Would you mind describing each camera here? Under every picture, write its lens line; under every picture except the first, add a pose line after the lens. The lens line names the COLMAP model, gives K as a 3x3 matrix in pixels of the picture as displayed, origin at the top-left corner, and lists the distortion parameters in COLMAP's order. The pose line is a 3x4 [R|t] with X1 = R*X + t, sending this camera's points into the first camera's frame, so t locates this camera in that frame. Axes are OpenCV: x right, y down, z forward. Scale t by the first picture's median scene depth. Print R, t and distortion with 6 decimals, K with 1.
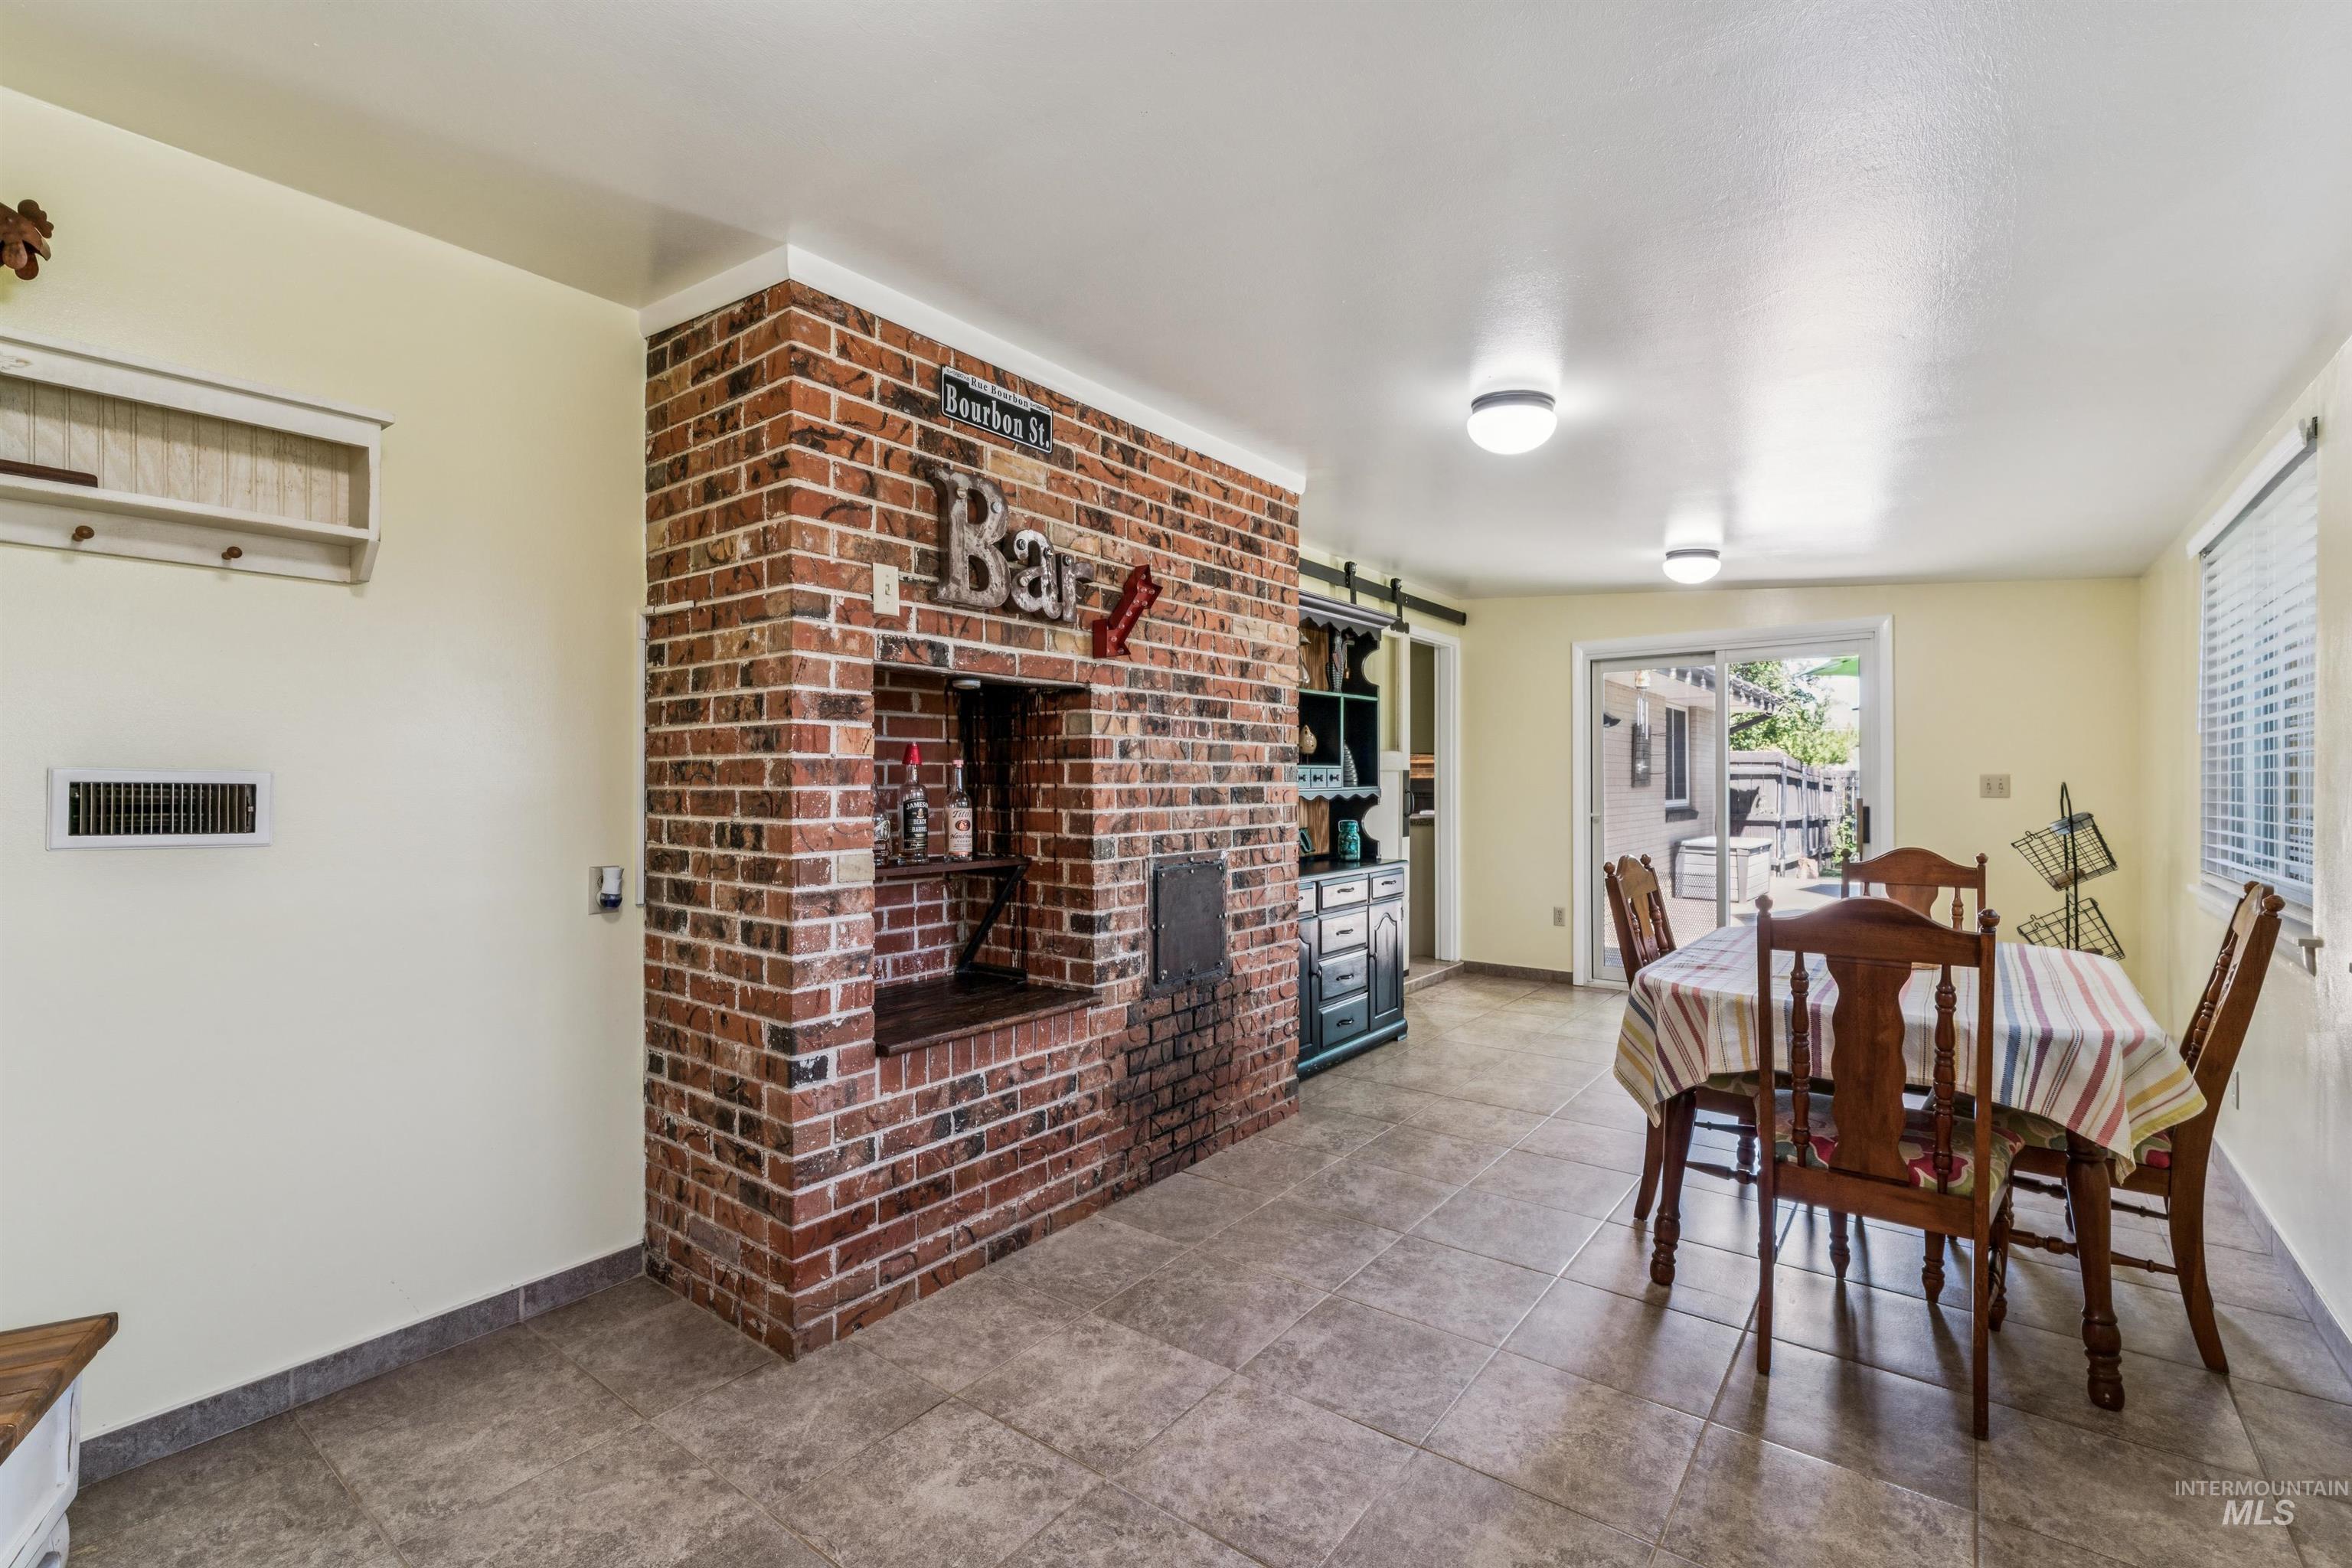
lens RADIAL K [[1036.0, 0, 1177.3], [0, 1036.0, 776.1], [0, 0, 1]] dist [-0.001562, -0.000065]
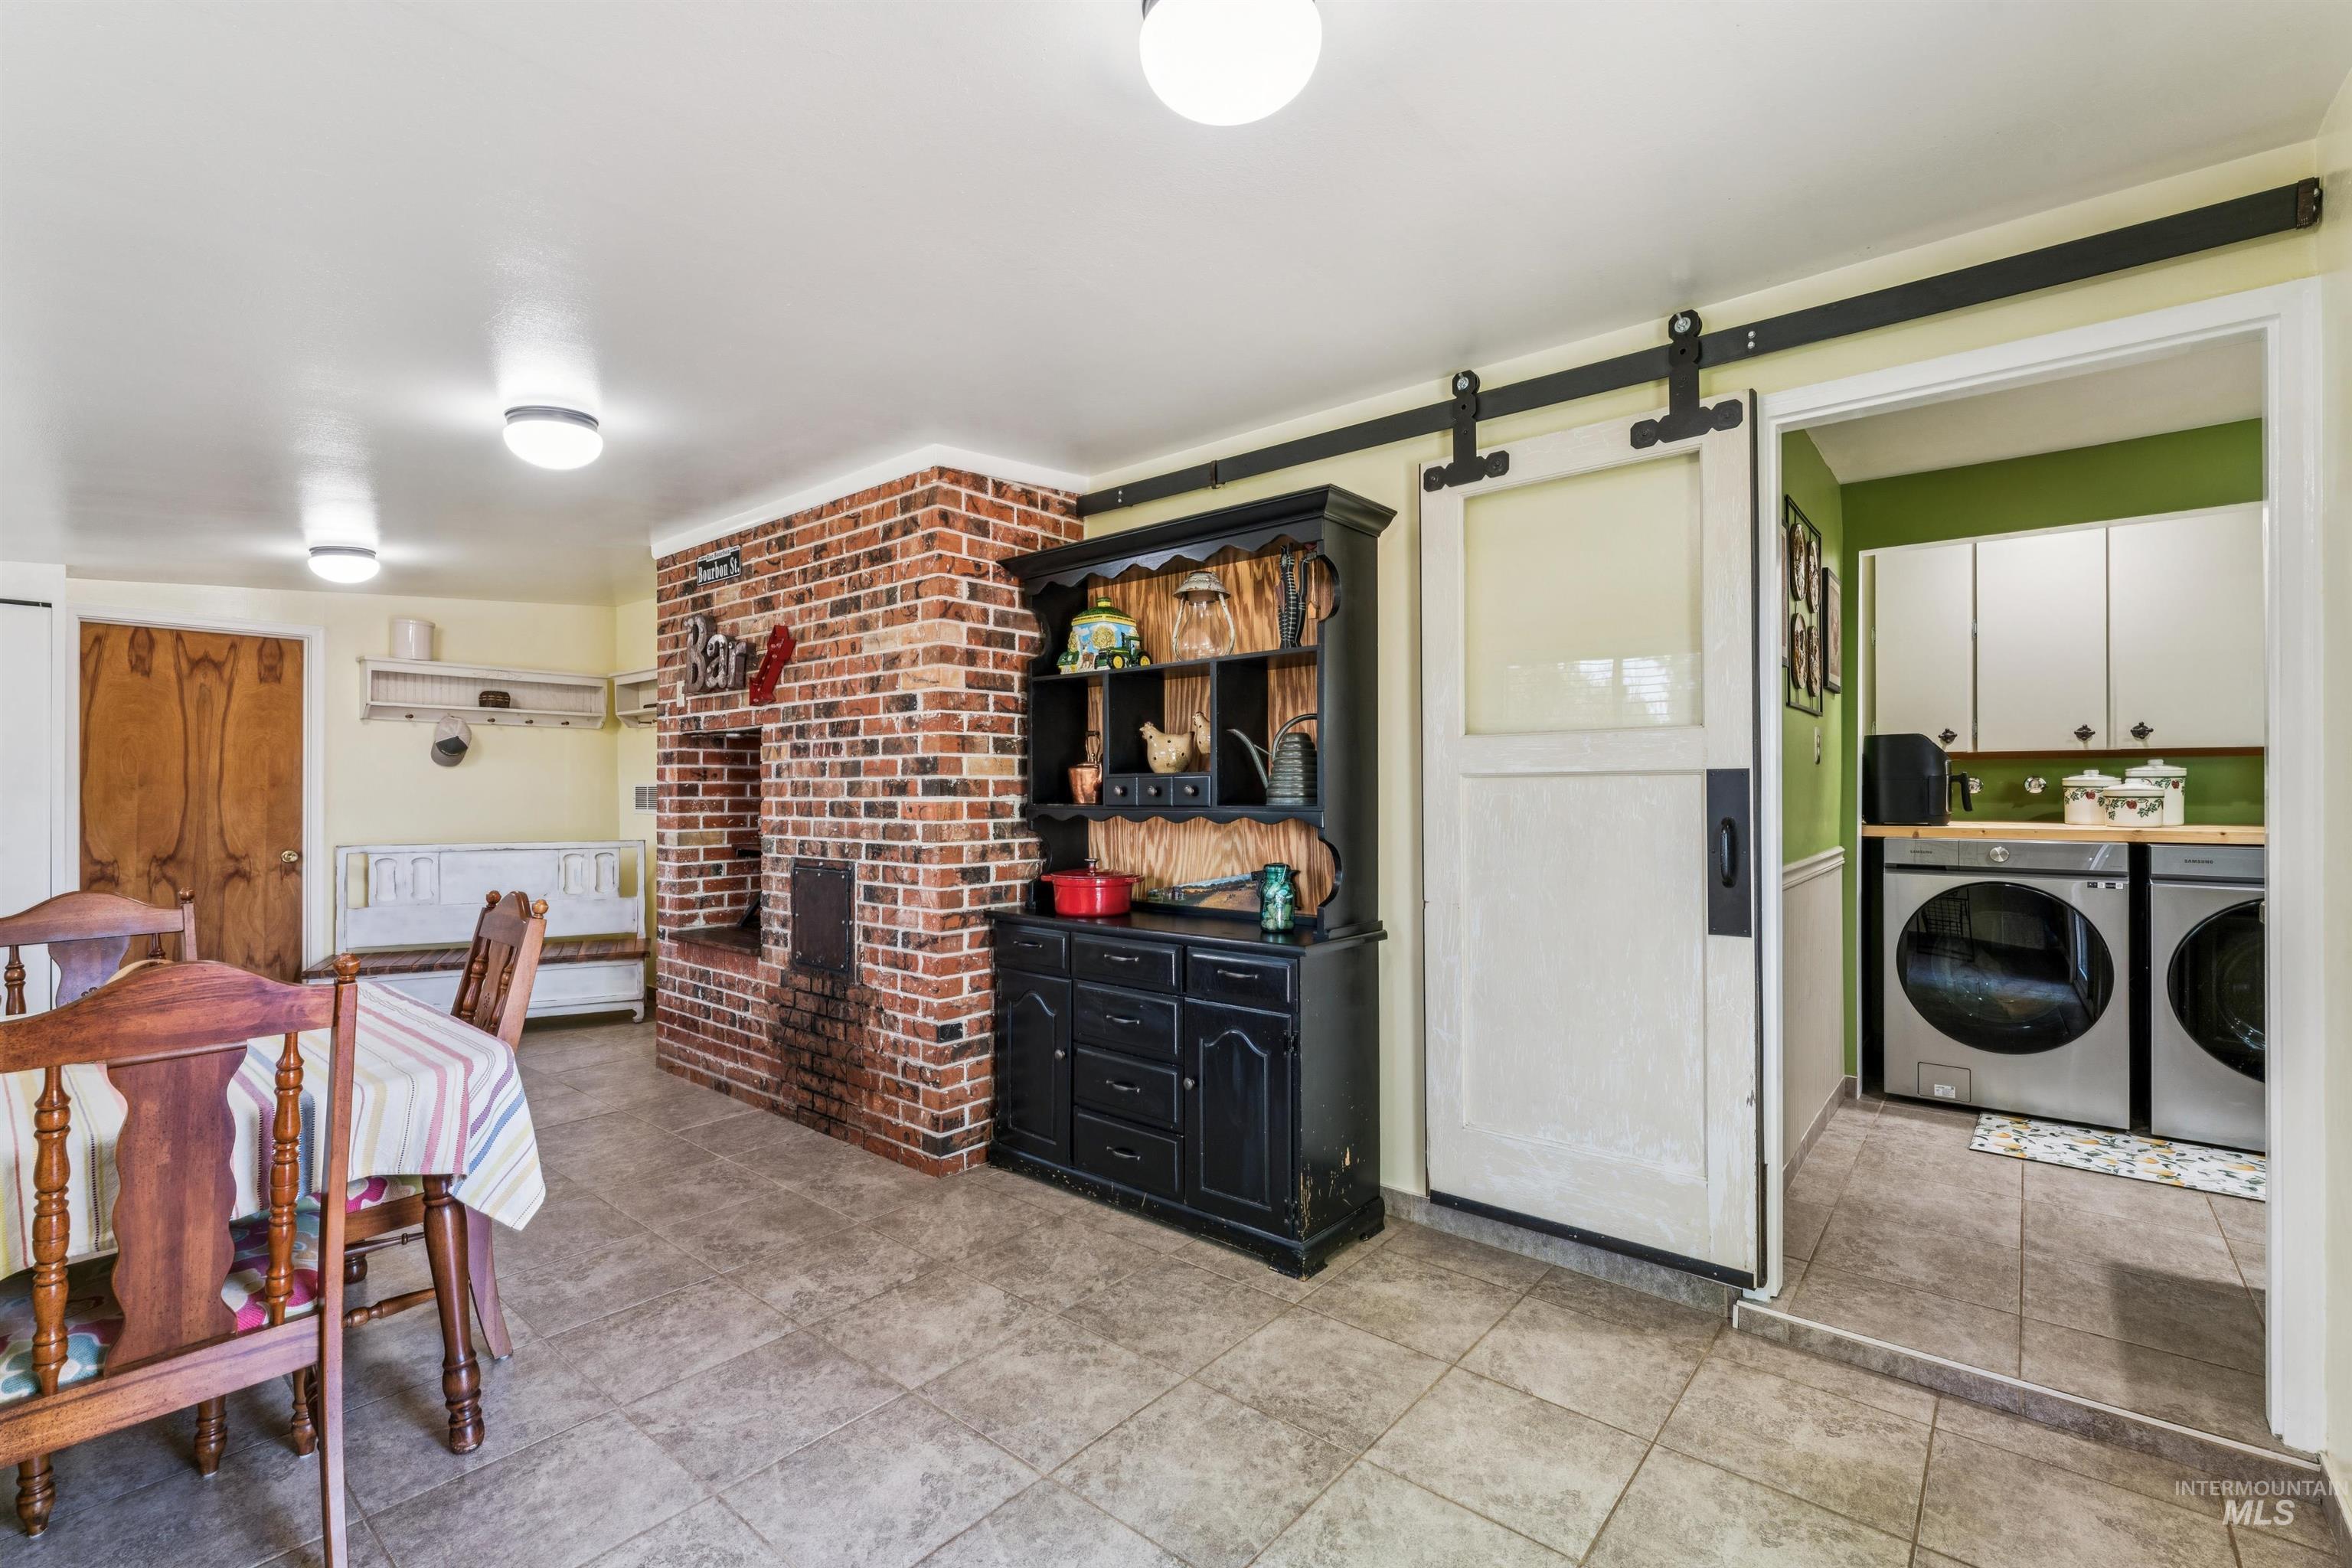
lens RADIAL K [[1021.9, 0, 1176.0], [0, 1021.9, 784.0], [0, 0, 1]] dist [-0.005487, 0.000145]
pose [[-0.042894, -0.006544, -0.999058, 1.090197], [0.006558, 0.999955, -0.006831, 0.002354], [0.999058, -0.006845, -0.042849, 1.401070]]
